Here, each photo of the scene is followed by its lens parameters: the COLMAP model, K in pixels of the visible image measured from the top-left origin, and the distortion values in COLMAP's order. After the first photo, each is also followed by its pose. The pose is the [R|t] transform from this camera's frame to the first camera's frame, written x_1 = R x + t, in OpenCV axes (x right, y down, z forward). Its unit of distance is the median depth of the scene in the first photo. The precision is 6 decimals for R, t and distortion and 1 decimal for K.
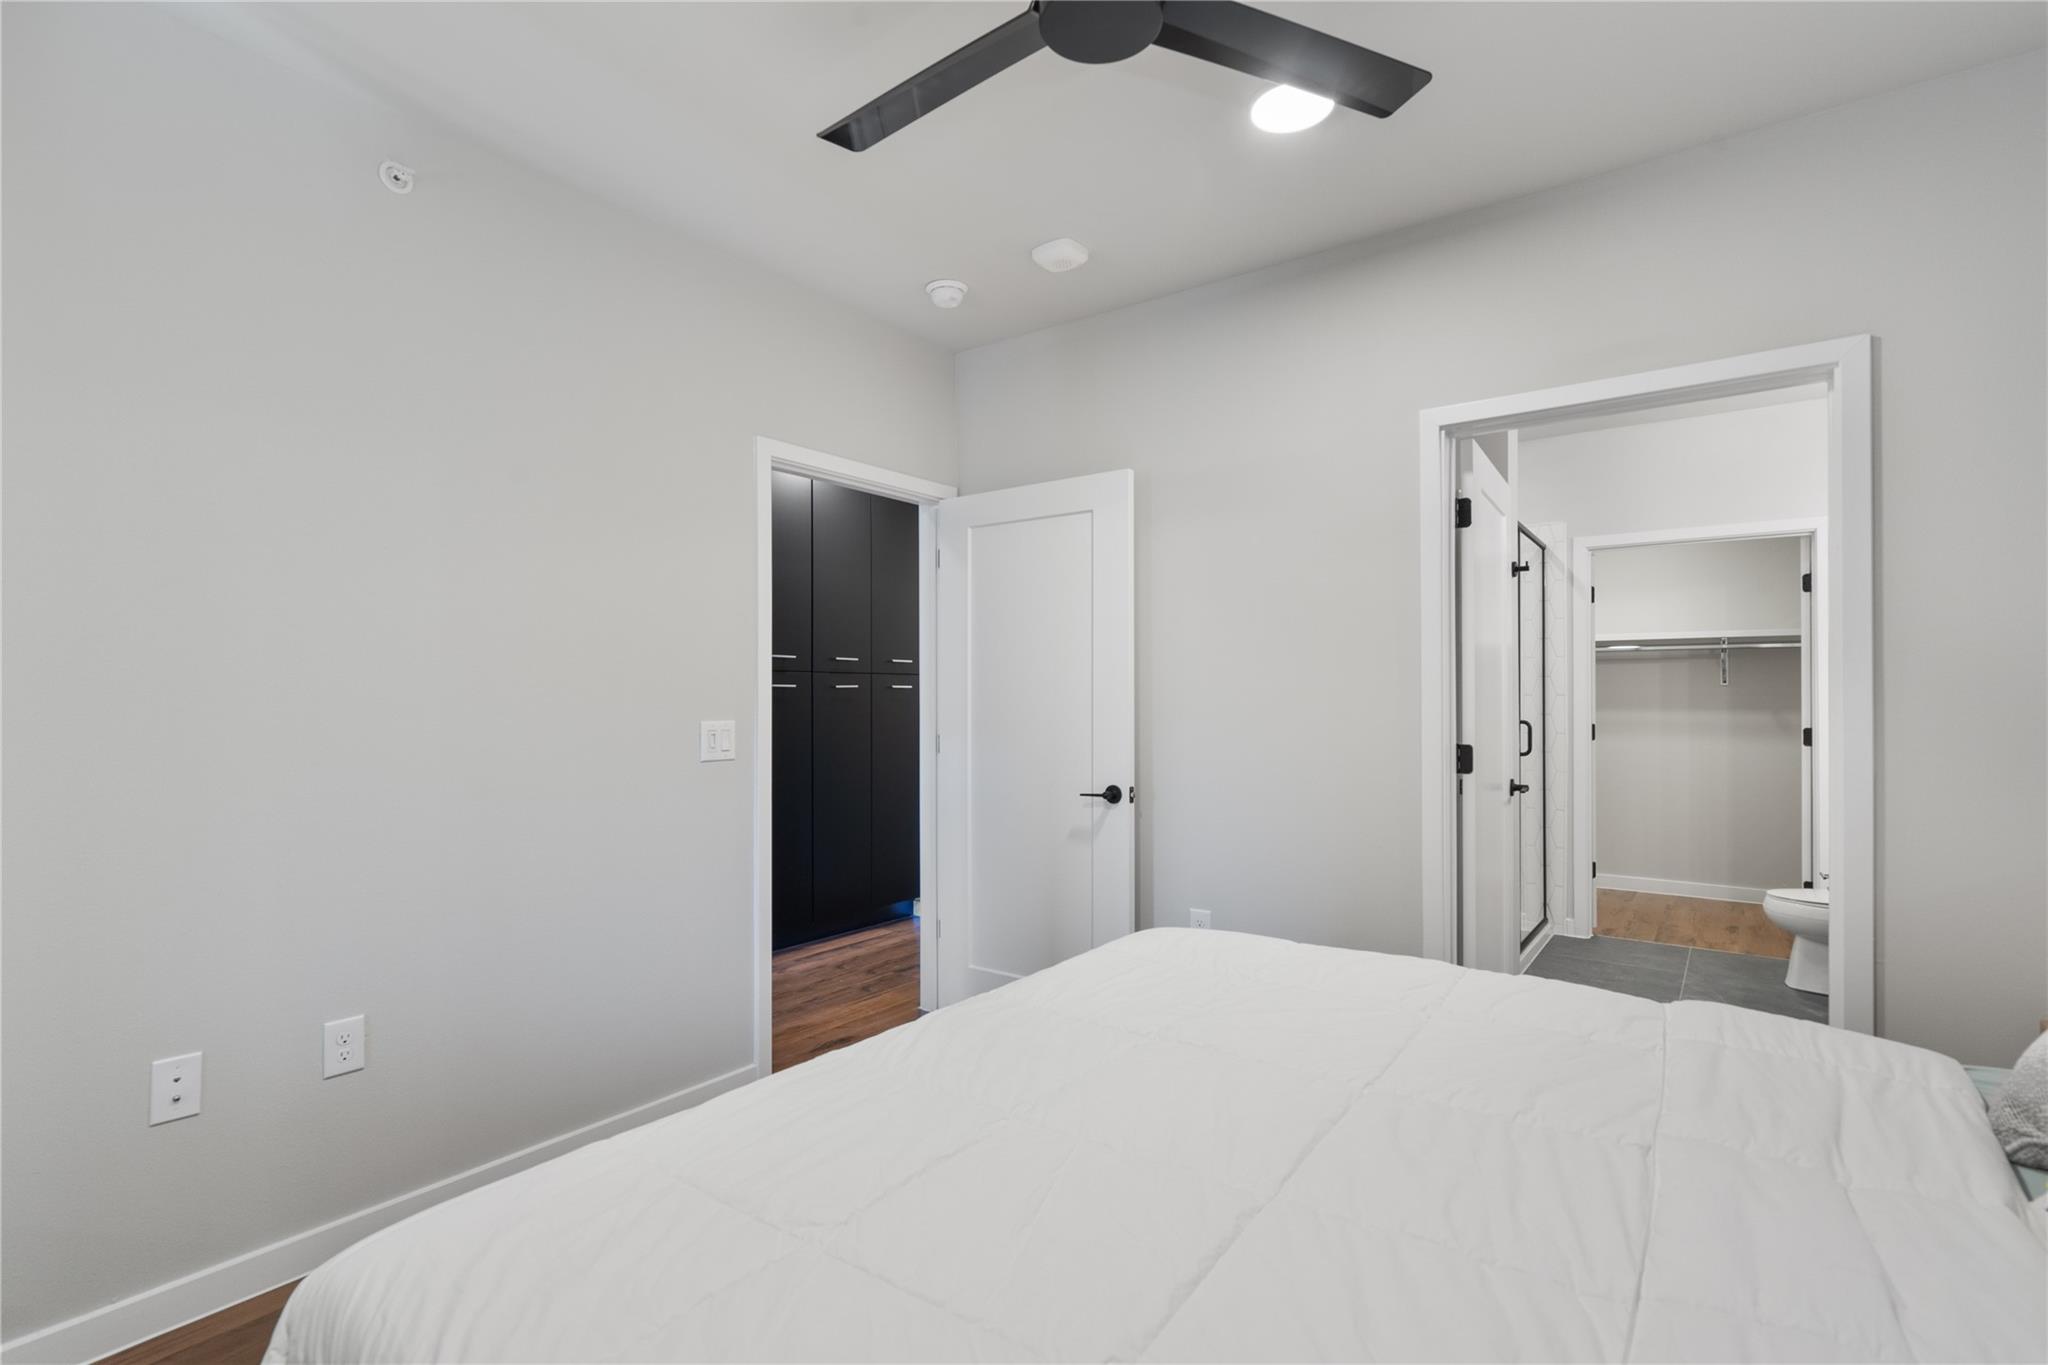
lens RADIAL K [[927.5, 0, 1021.0], [0, 927.5, 694.0], [0, 0, 1]] dist [-0.001268, 0.000816]
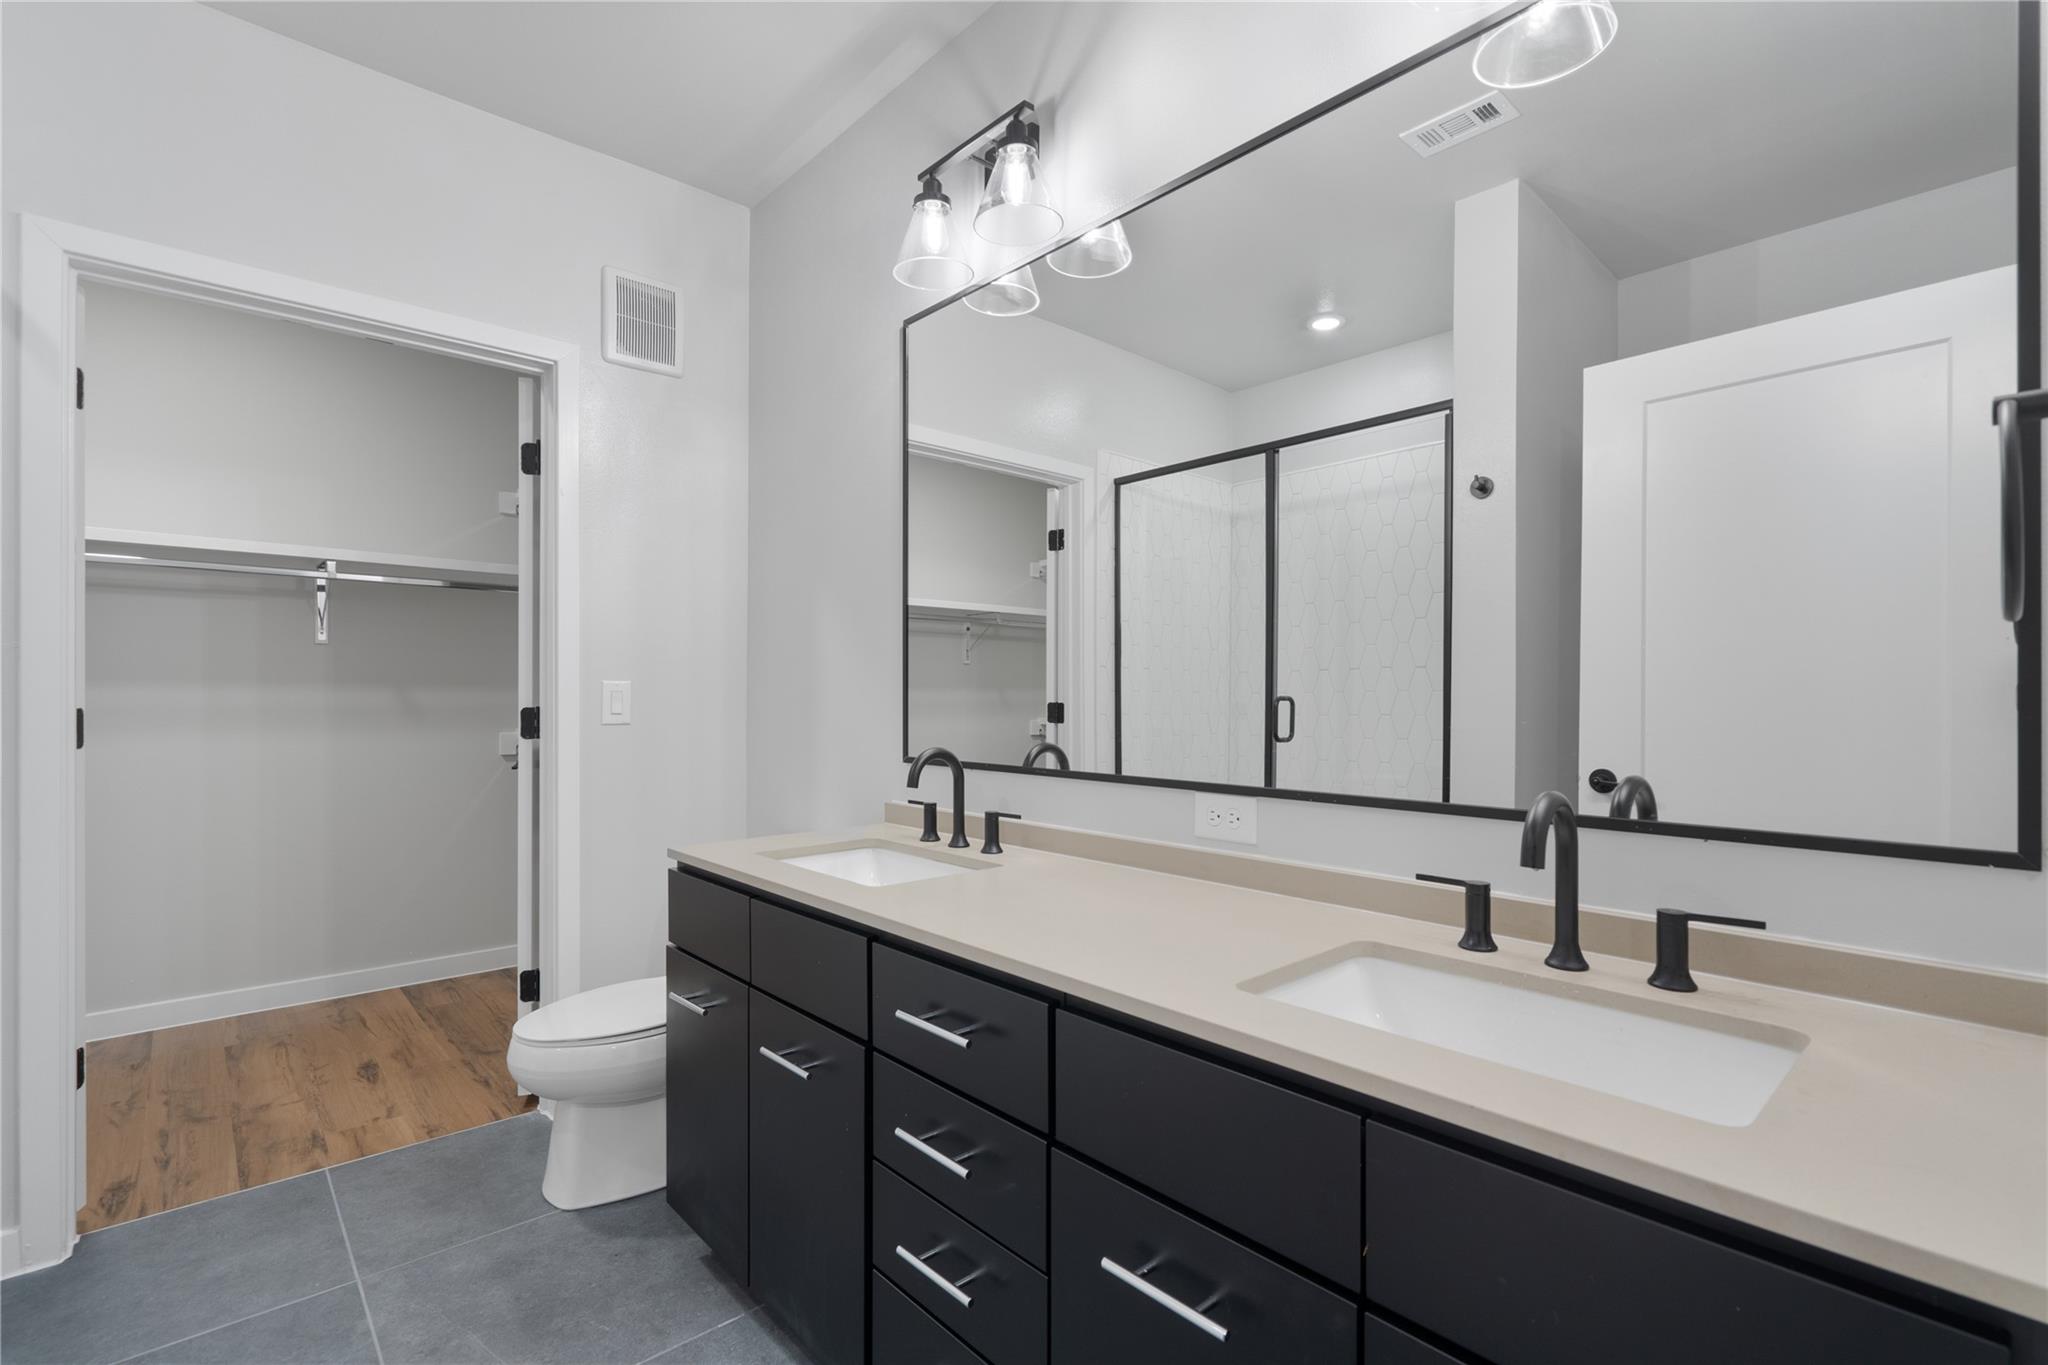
lens RADIAL K [[927.5, 0, 1021.3], [0, 927.5, 693.9], [0, 0, 1]] dist [-0.001268, 0.000816]
pose [[0.181535, -0.001235, 0.983384, 0.288728], [-0.007397, 0.999969, 0.002621, 0.020900], [-0.983357, -0.007750, 0.181520, 0.512232]]
